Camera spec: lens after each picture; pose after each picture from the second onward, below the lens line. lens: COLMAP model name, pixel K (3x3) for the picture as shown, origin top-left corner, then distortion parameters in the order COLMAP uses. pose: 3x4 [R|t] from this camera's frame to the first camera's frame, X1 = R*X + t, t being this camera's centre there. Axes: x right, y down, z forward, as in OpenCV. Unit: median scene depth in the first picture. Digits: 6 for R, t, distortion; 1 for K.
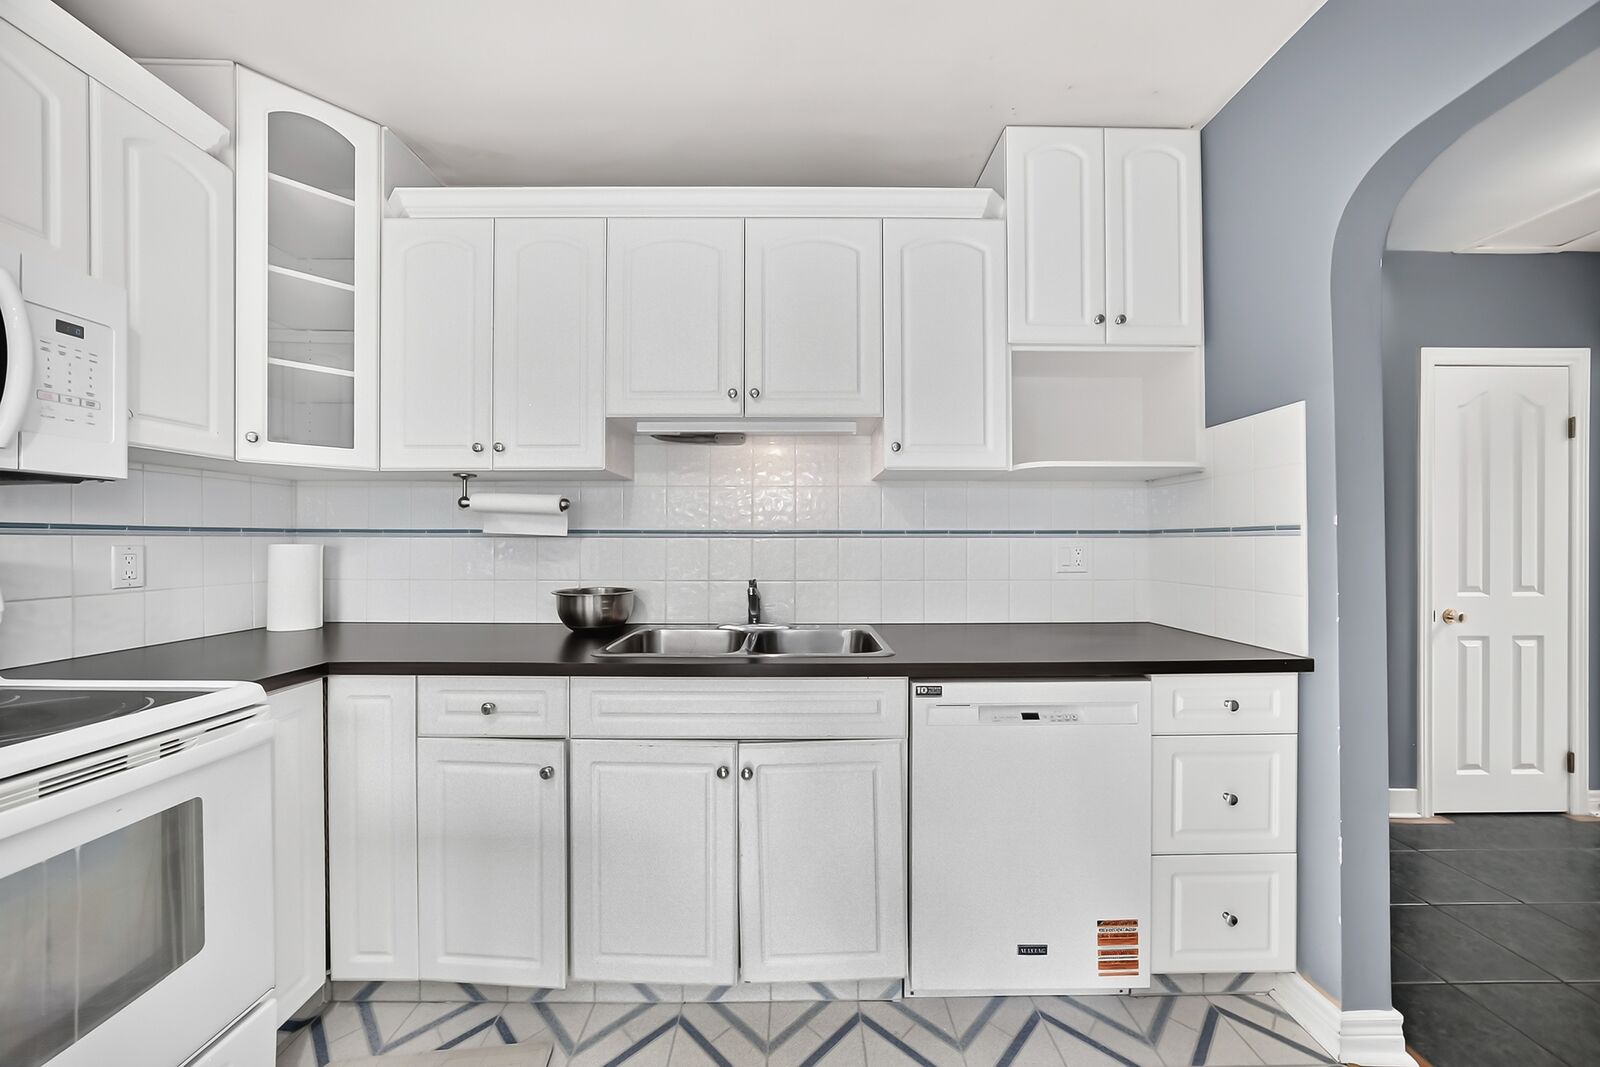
lens RADIAL K [[563.9, 0, 812.5], [0, 563.9, 538.1], [0, 0, 1]] dist [-0.018705, 0.002794]
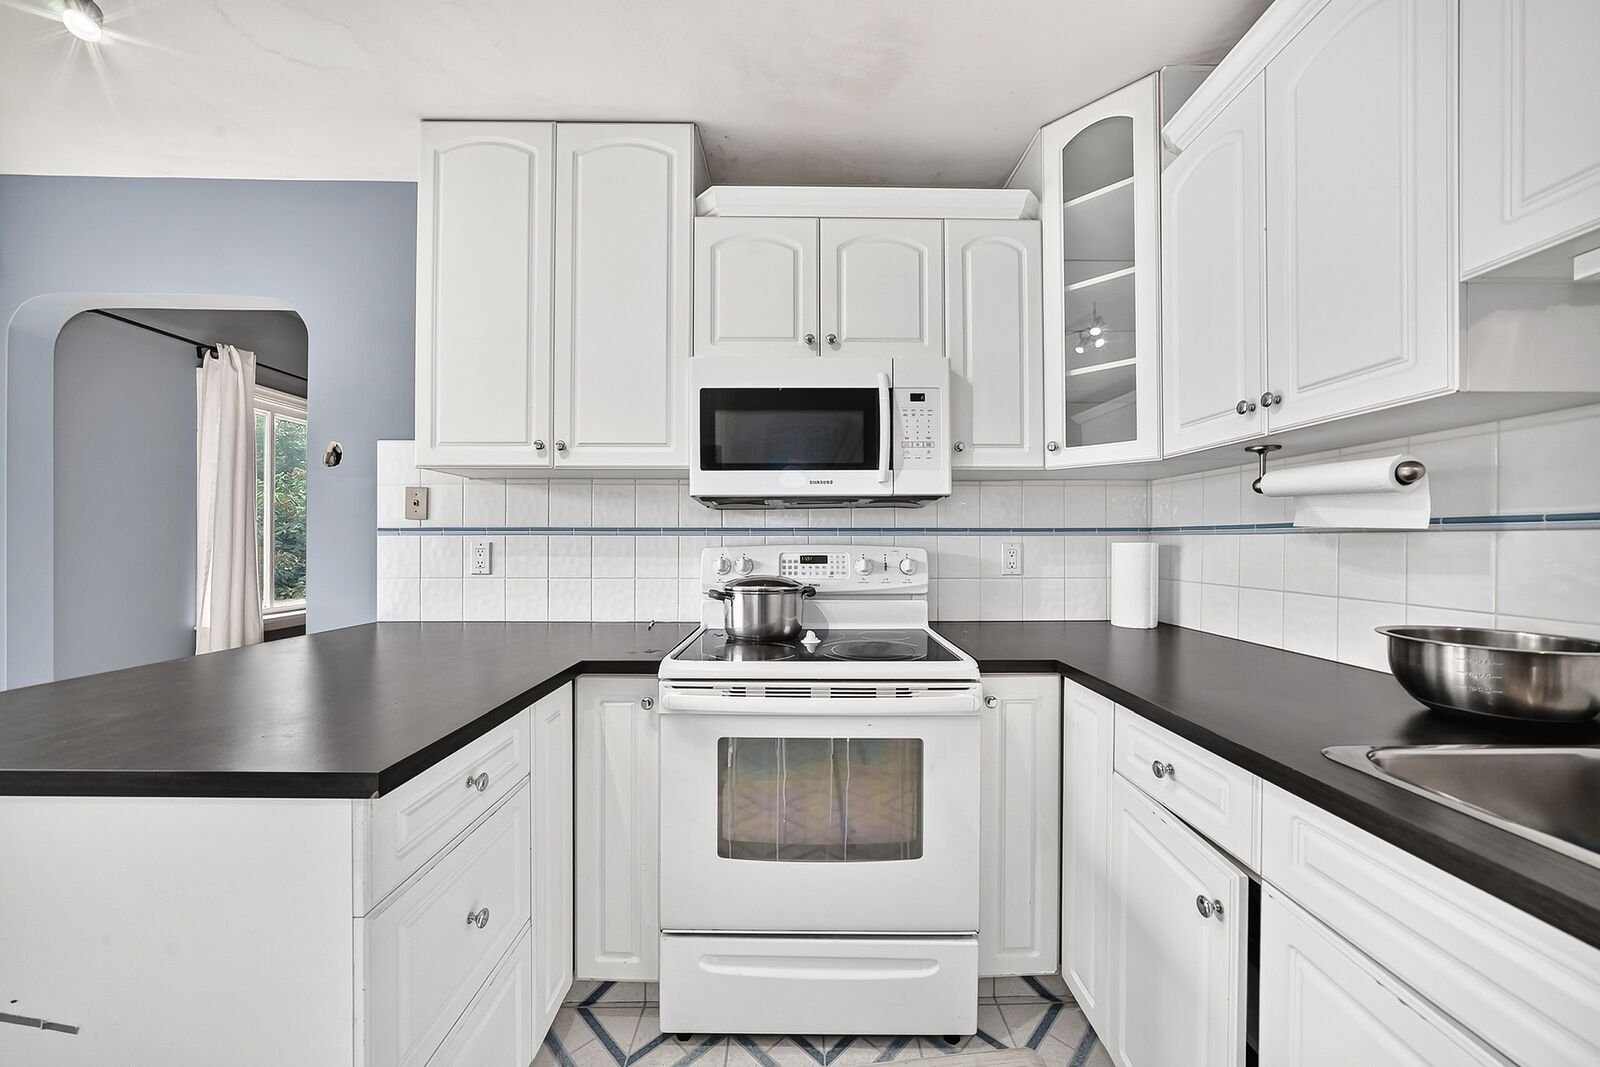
lens RADIAL K [[563.9, 0, 800.1], [0, 563.9, 540.4], [0, 0, 1]] dist [-0.018705, 0.002794]
pose [[-0.015167, -0.000129, -0.999885, 0.119013], [0.003912, 0.999992, -0.000189, 0.005531], [0.999877, -0.003915, -0.015167, 0.445049]]
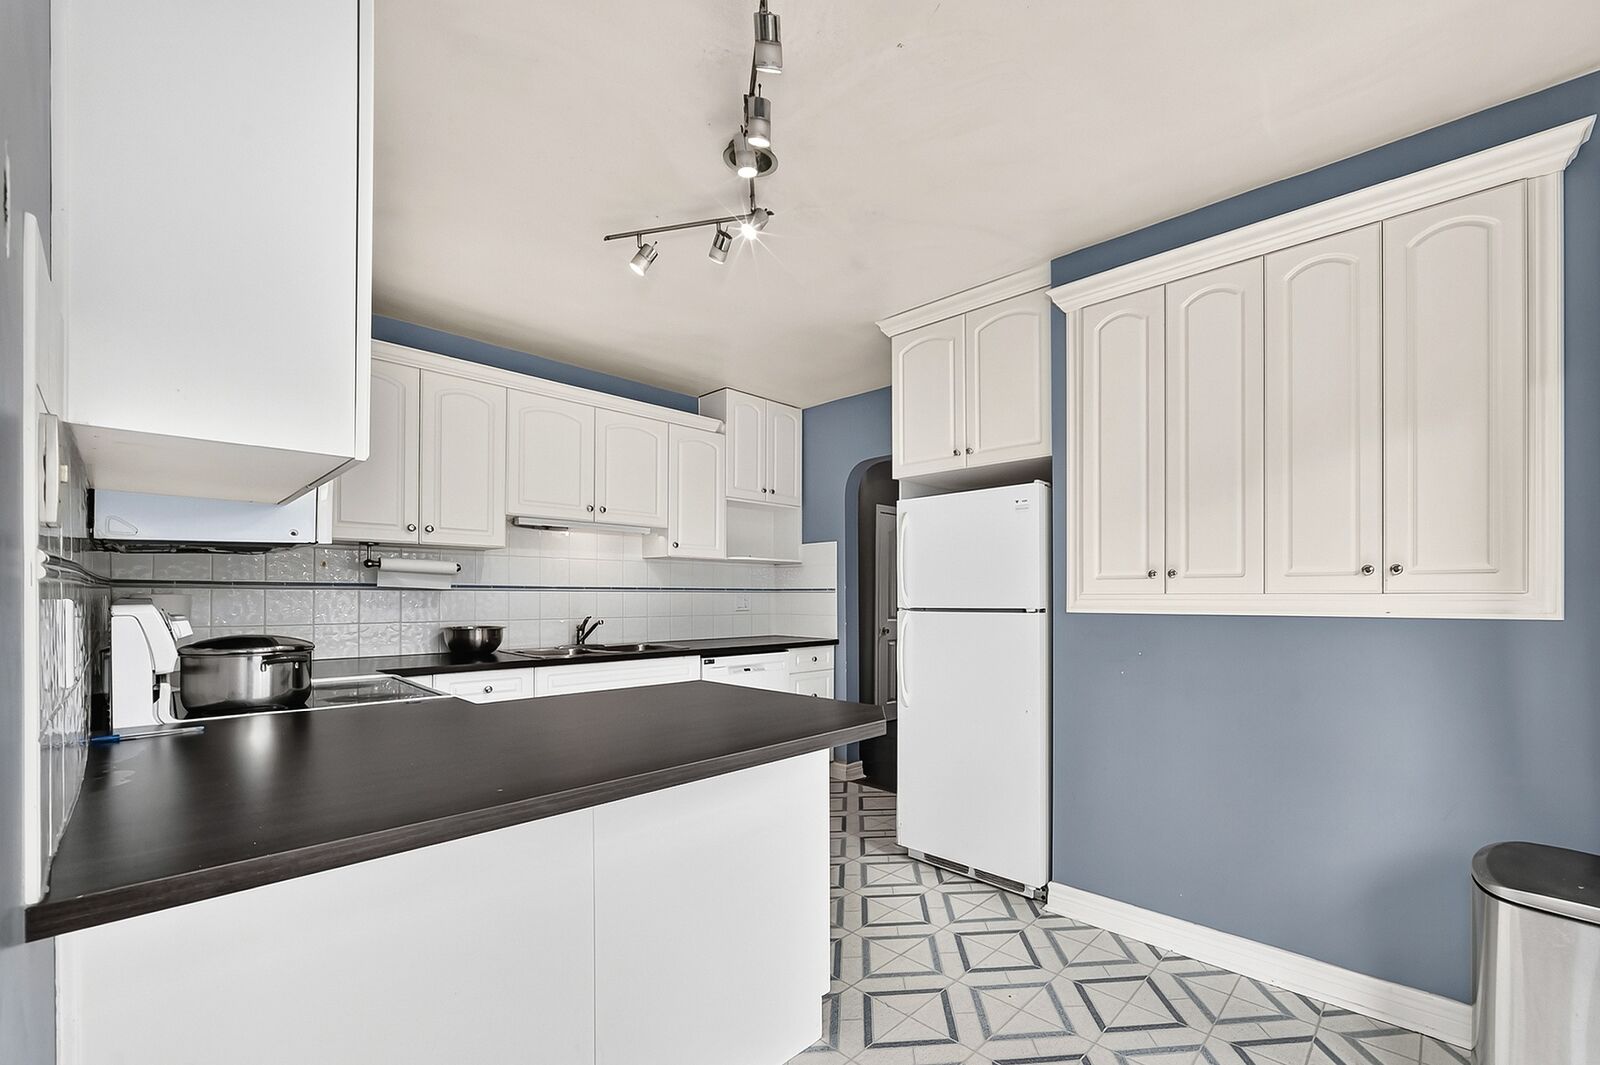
lens RADIAL K [[693.9, 0, 919.5], [0, 693.9, 591.8], [0, 0, 1]] dist [0.002199, 0.000085]
pose [[0.646407, 0.006030, 0.762969, -1.121859], [-0.009191, 0.999958, -0.000115, -0.009259], [-0.762937, -0.006938, 0.646435, -1.169750]]
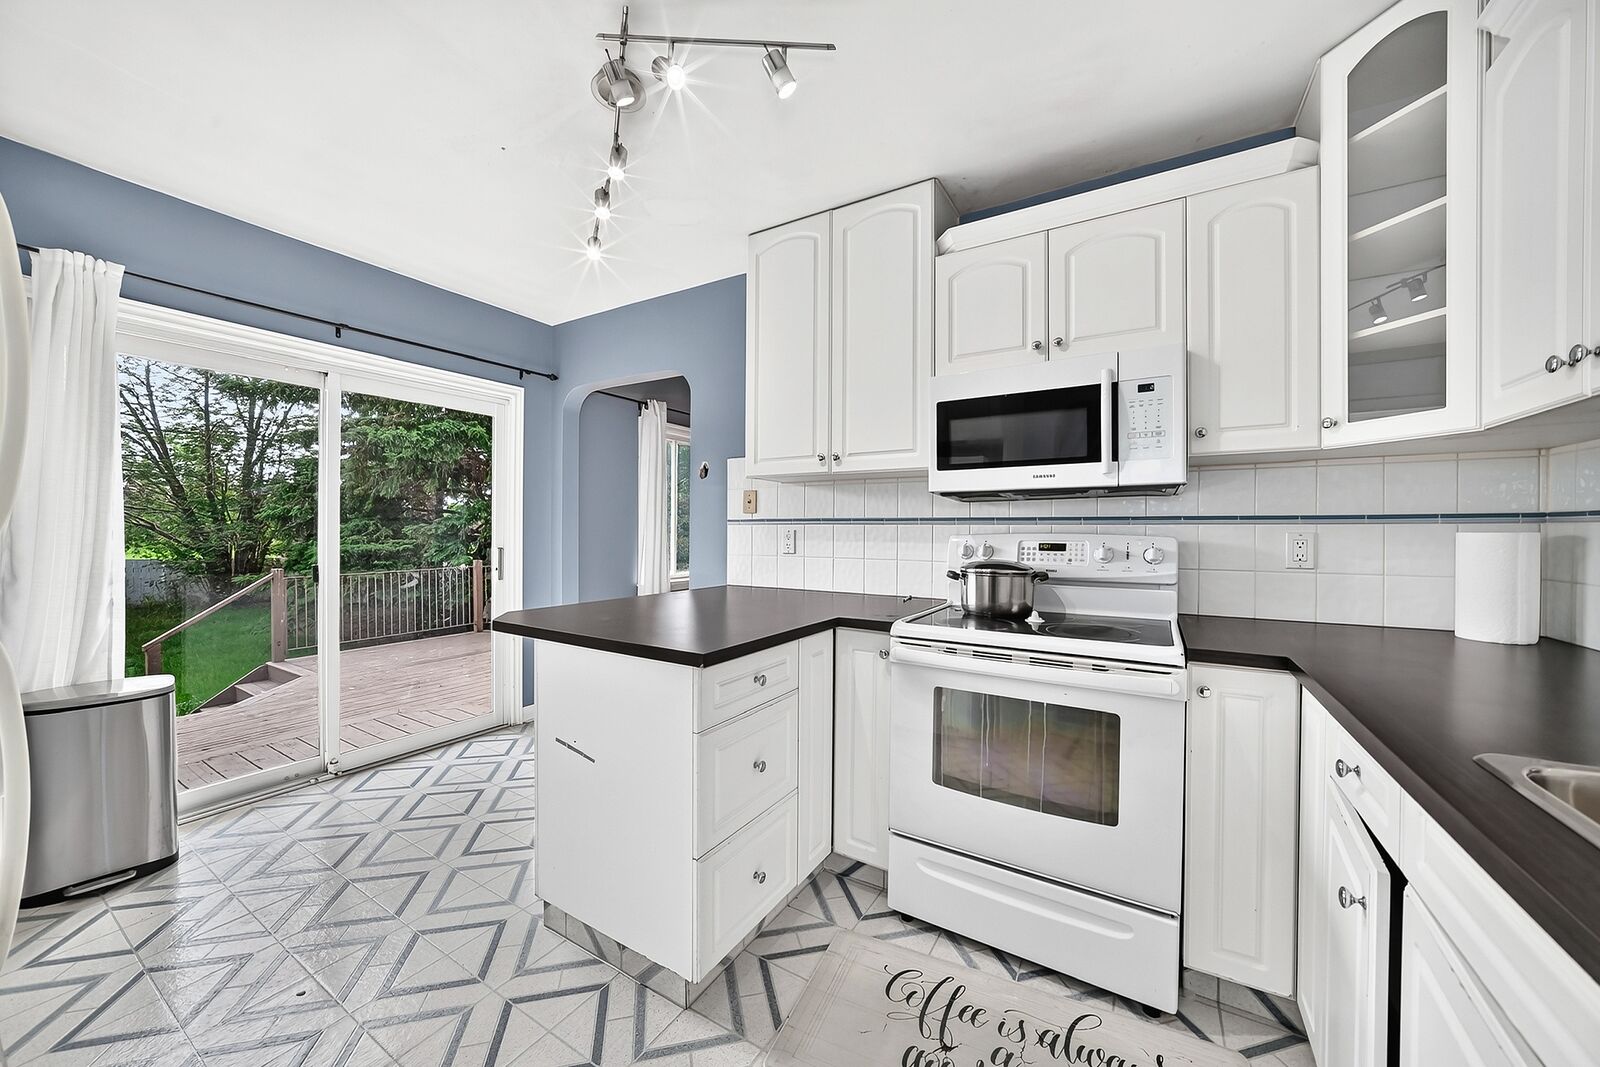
lens RADIAL K [[563.9, 0, 800.4], [0, 563.9, 530.0], [0, 0, 1]] dist [-0.018705, 0.002794]
pose [[-0.537212, 0.000625, -0.843447, 0.289289], [0.000452, 1.000000, 0.000454, 0.006603], [0.843447, -0.000138, -0.537212, 0.650229]]
